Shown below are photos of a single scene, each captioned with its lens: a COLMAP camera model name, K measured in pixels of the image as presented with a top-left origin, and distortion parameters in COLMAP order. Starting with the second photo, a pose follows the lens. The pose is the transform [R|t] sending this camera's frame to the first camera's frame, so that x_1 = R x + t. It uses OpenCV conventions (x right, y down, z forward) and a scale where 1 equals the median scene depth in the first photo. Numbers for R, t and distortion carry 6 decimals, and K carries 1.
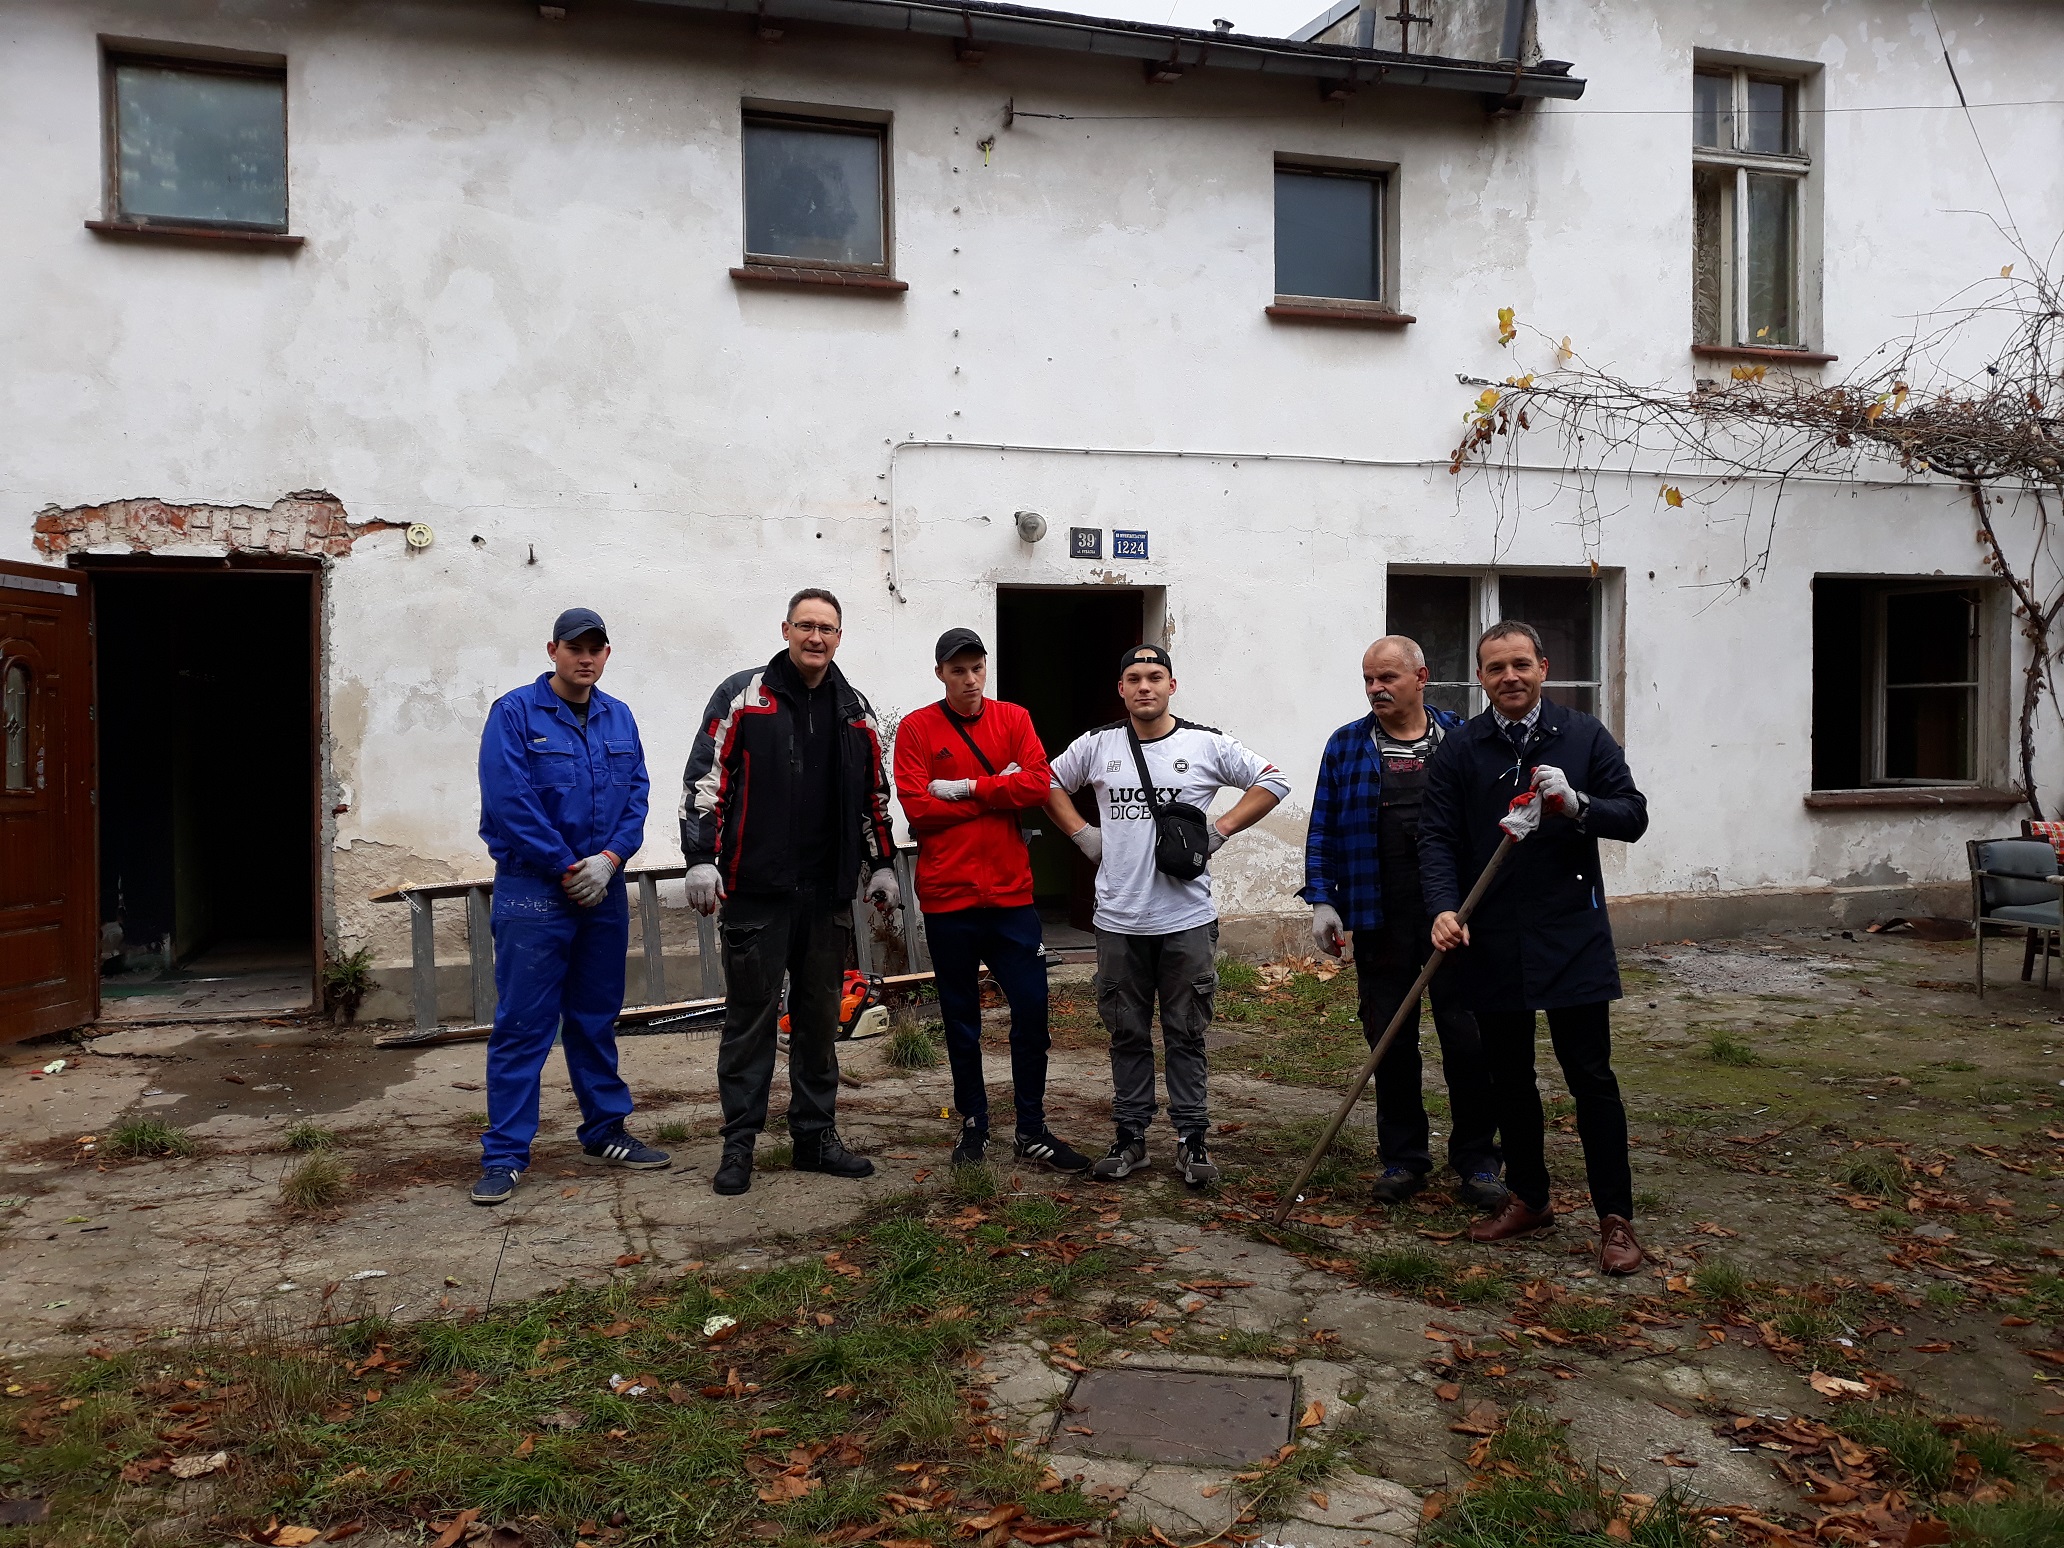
lens RADIAL K [[1656.1, 0, 1019.4], [0, 1656.1, 807.4], [0, 0, 1]] dist [0.034283, -0.057941]
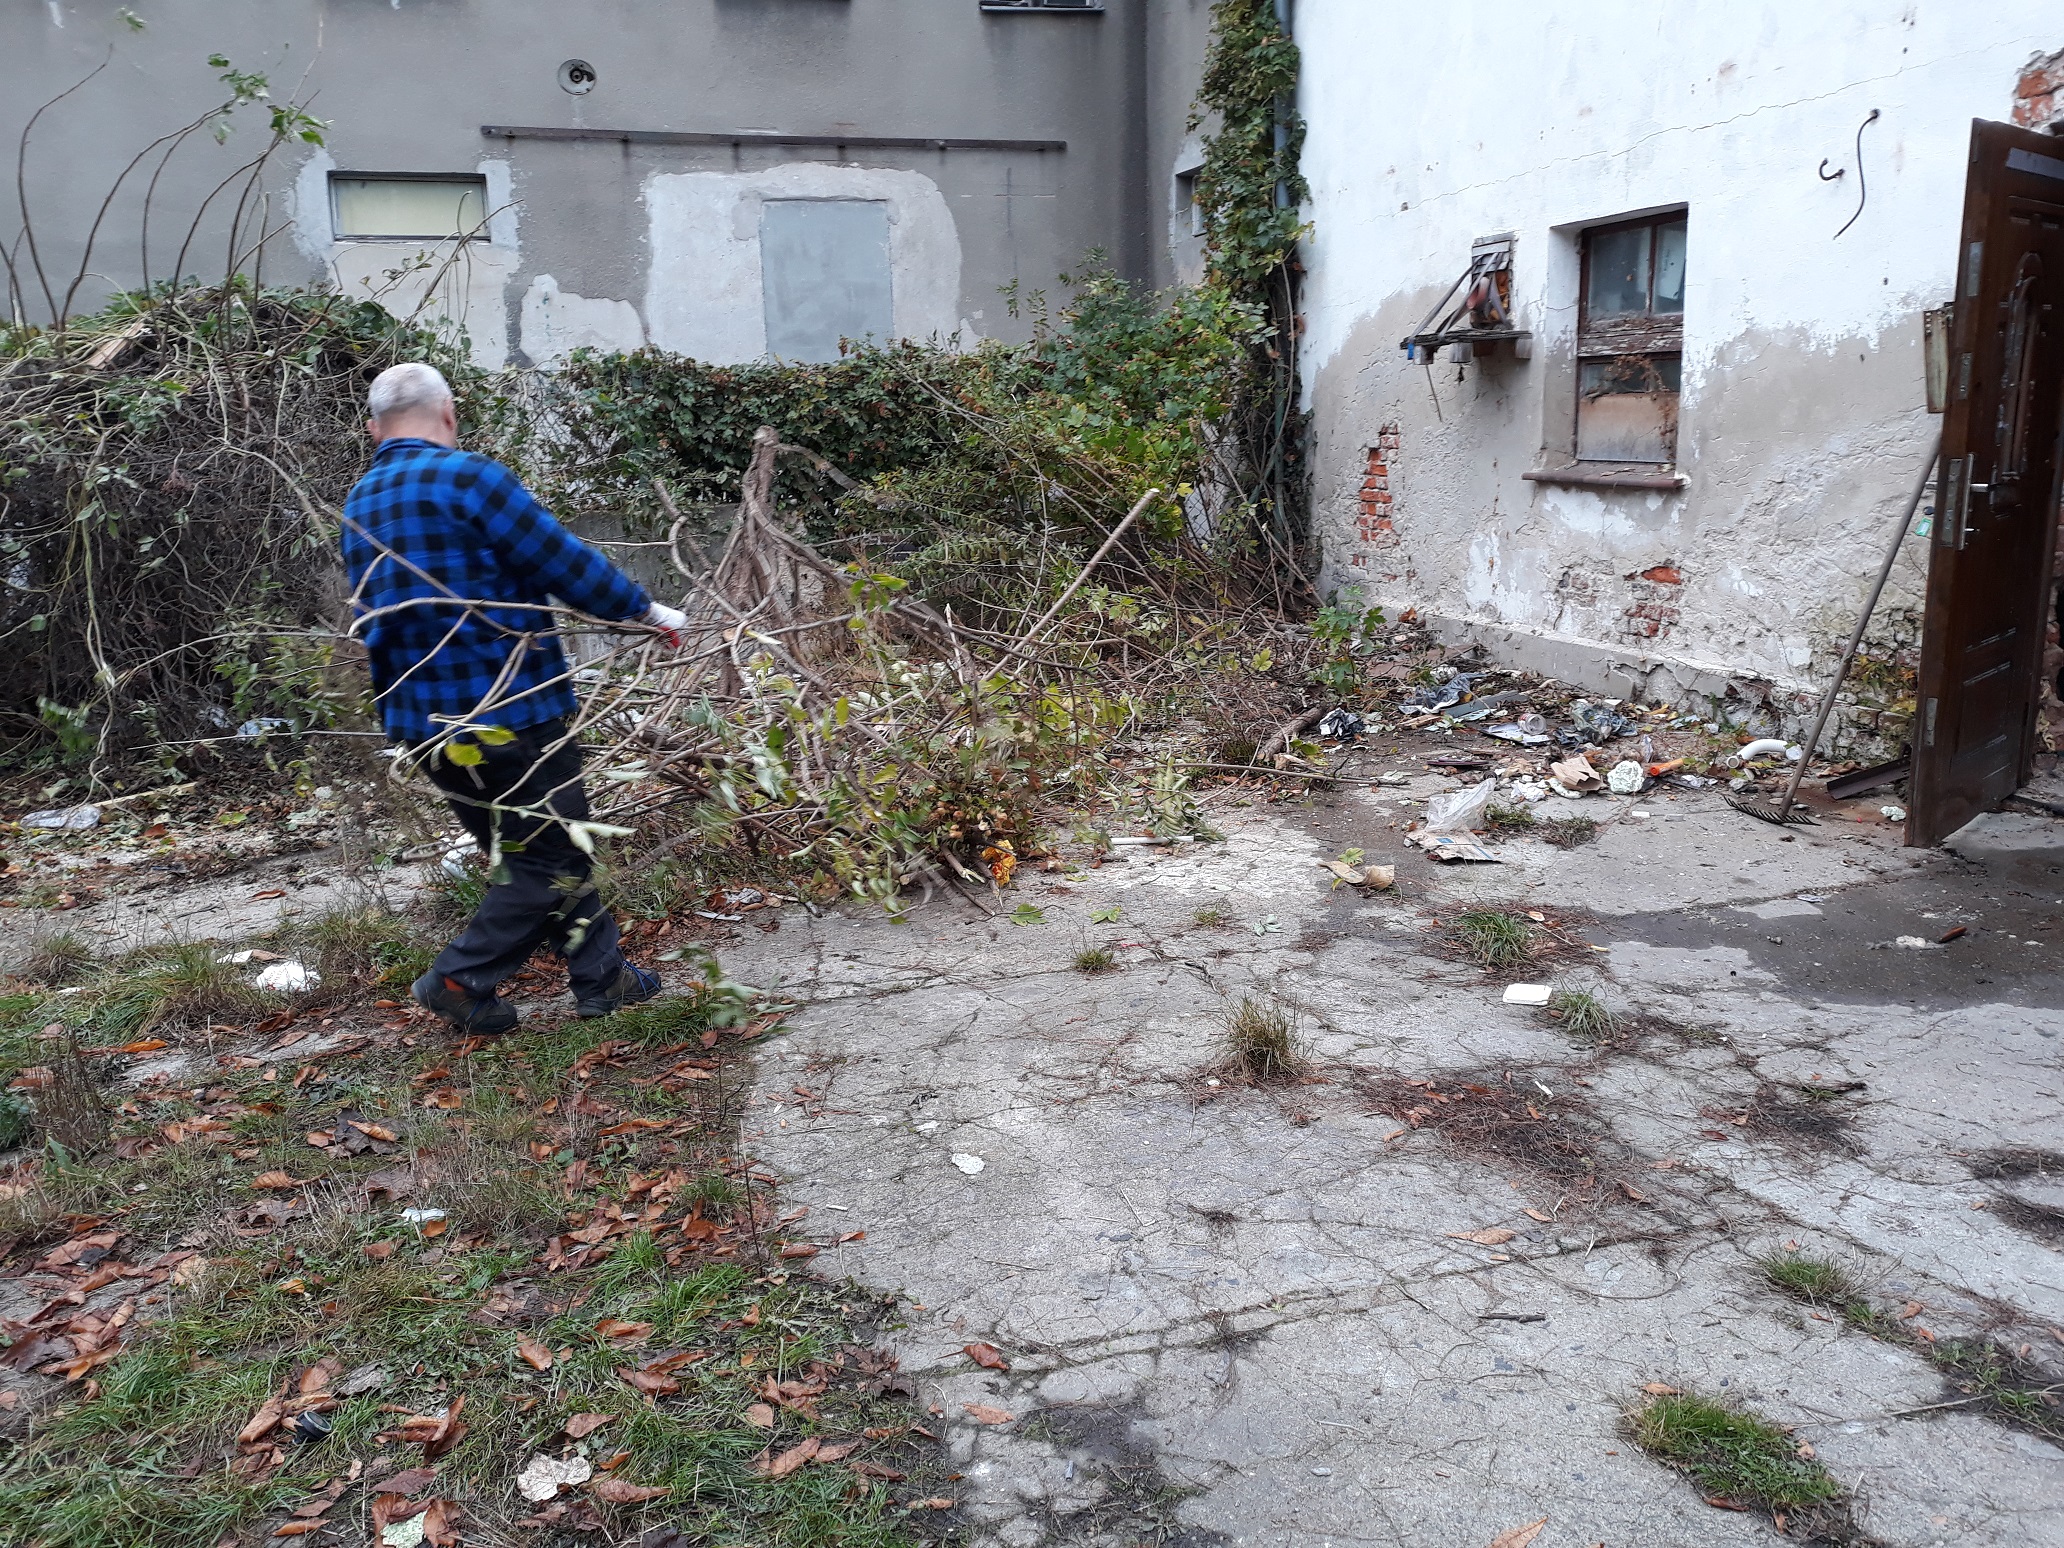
lens RADIAL K [[1656.1, 0, 1032.9], [0, 1656.1, 774.4], [0, 0, 1]] dist [0.034283, -0.057941]
pose [[-0.025135, 0.211706, -0.977010, 0.137466], [-0.021810, 0.976970, 0.212259, -0.020576], [0.999446, 0.026644, -0.019939, 0.489706]]
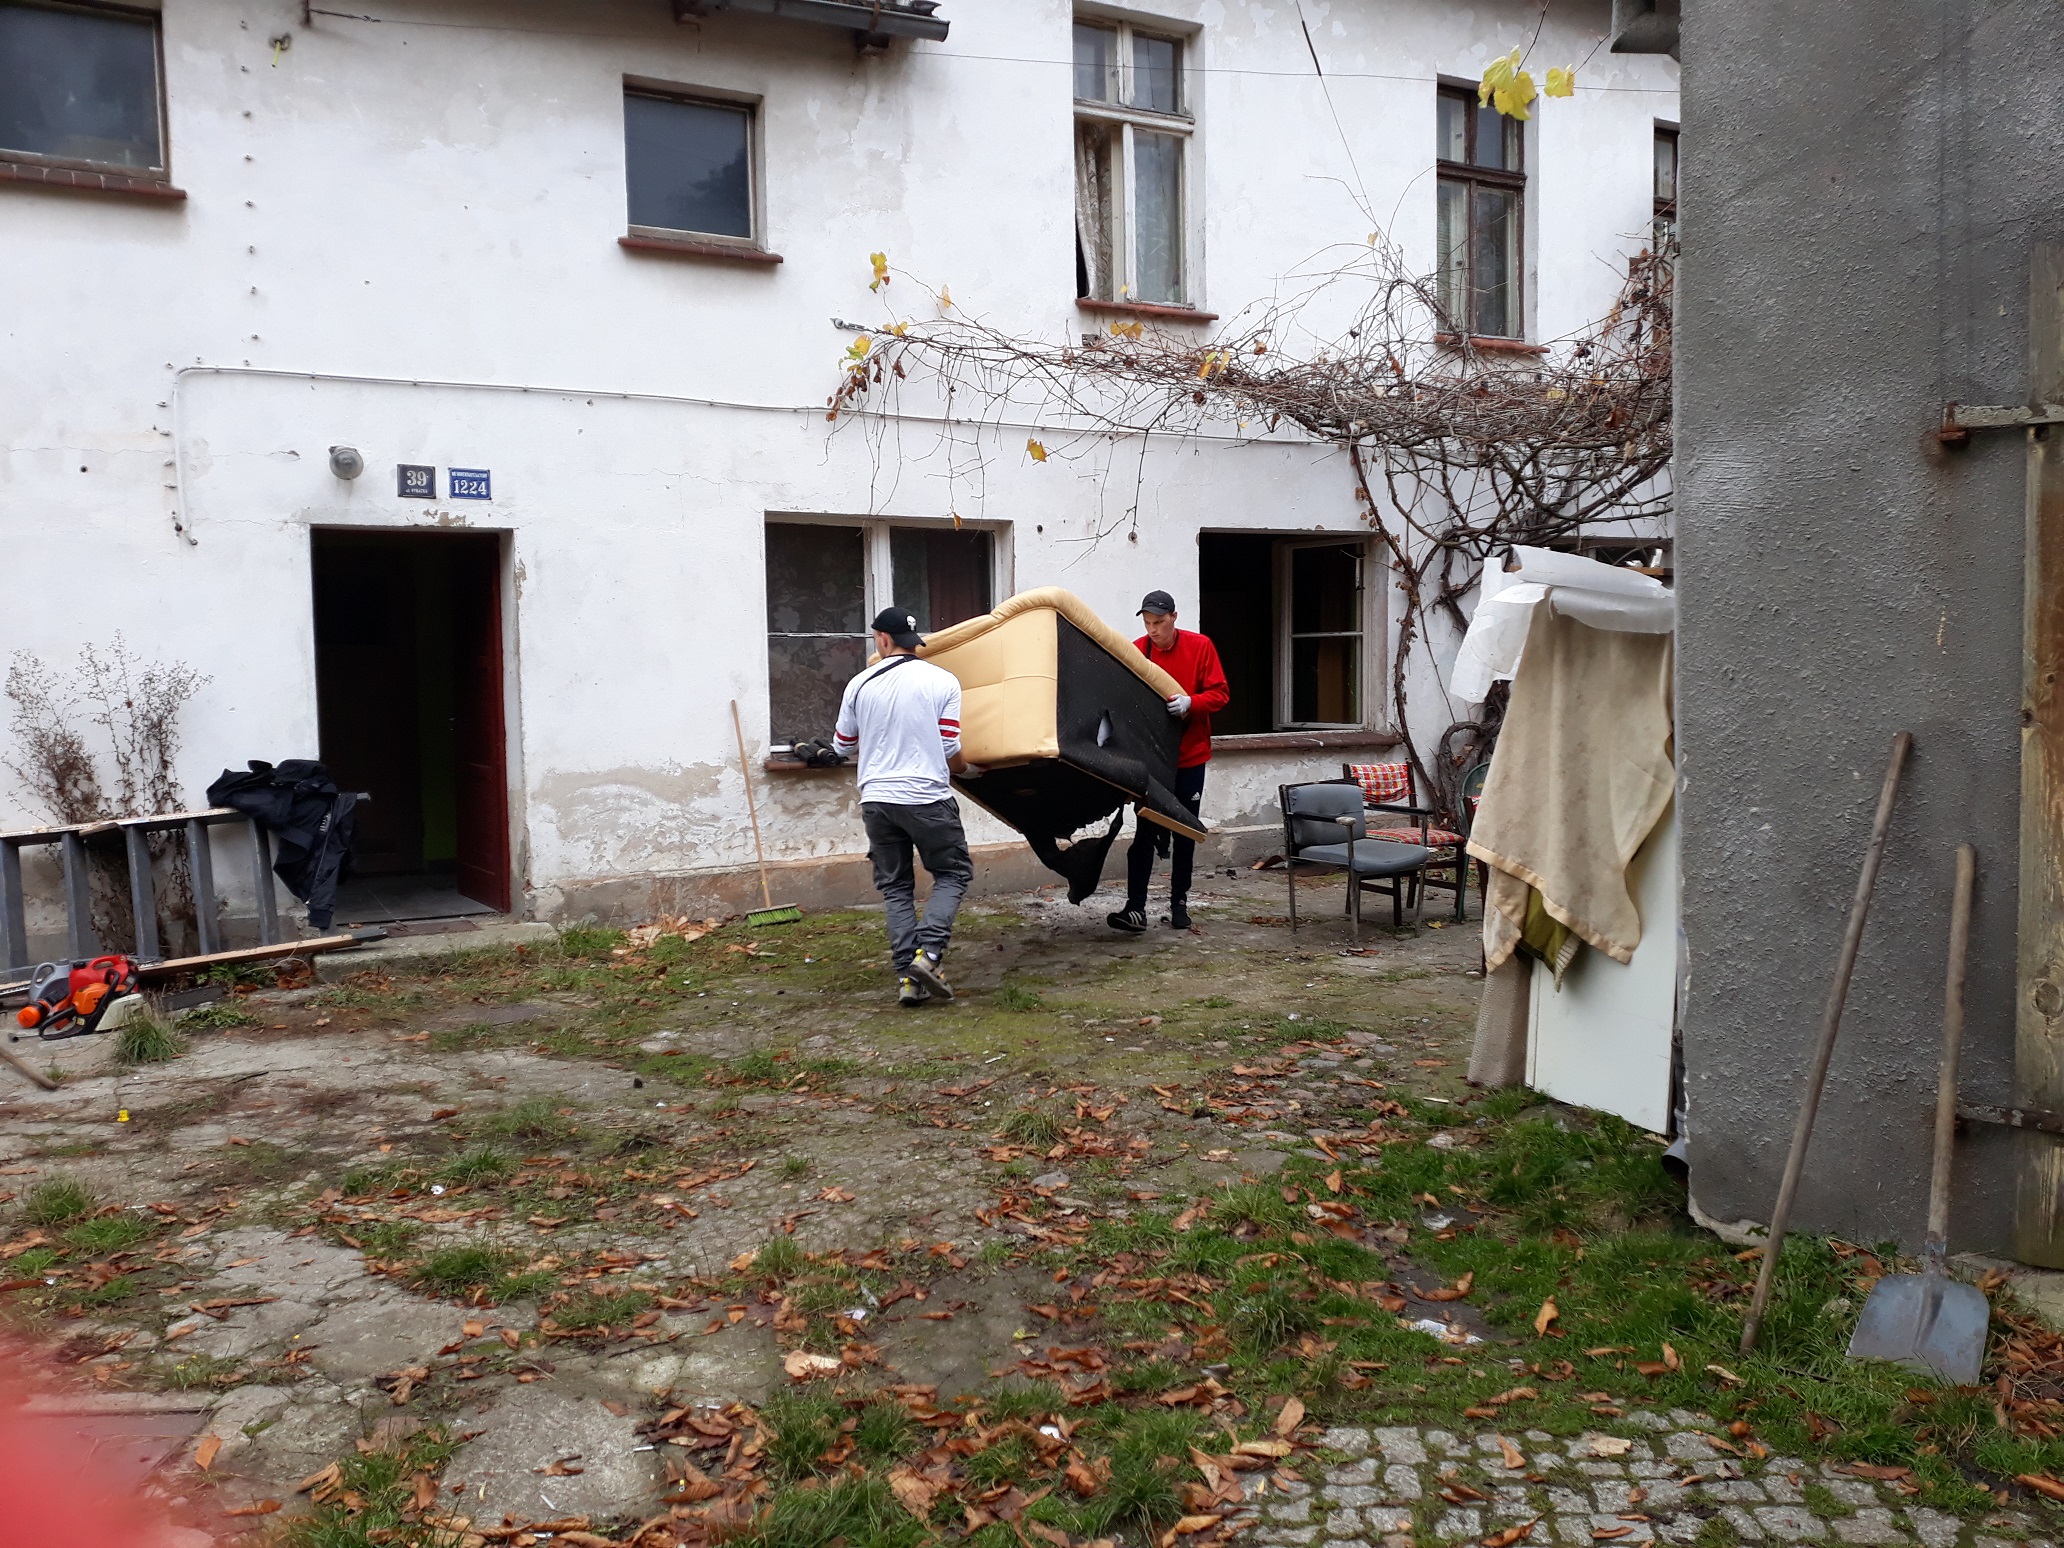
lens RADIAL K [[1656.1, 0, 1011.8], [0, 1656.1, 803.7], [0, 0, 1]] dist [0.034283, -0.057941]
pose [[0.977649, -0.023498, 0.208927, 0.165271], [0.017227, 0.999346, 0.031786, -0.003585], [-0.209537, -0.027476, 0.977415, 0.012528]]
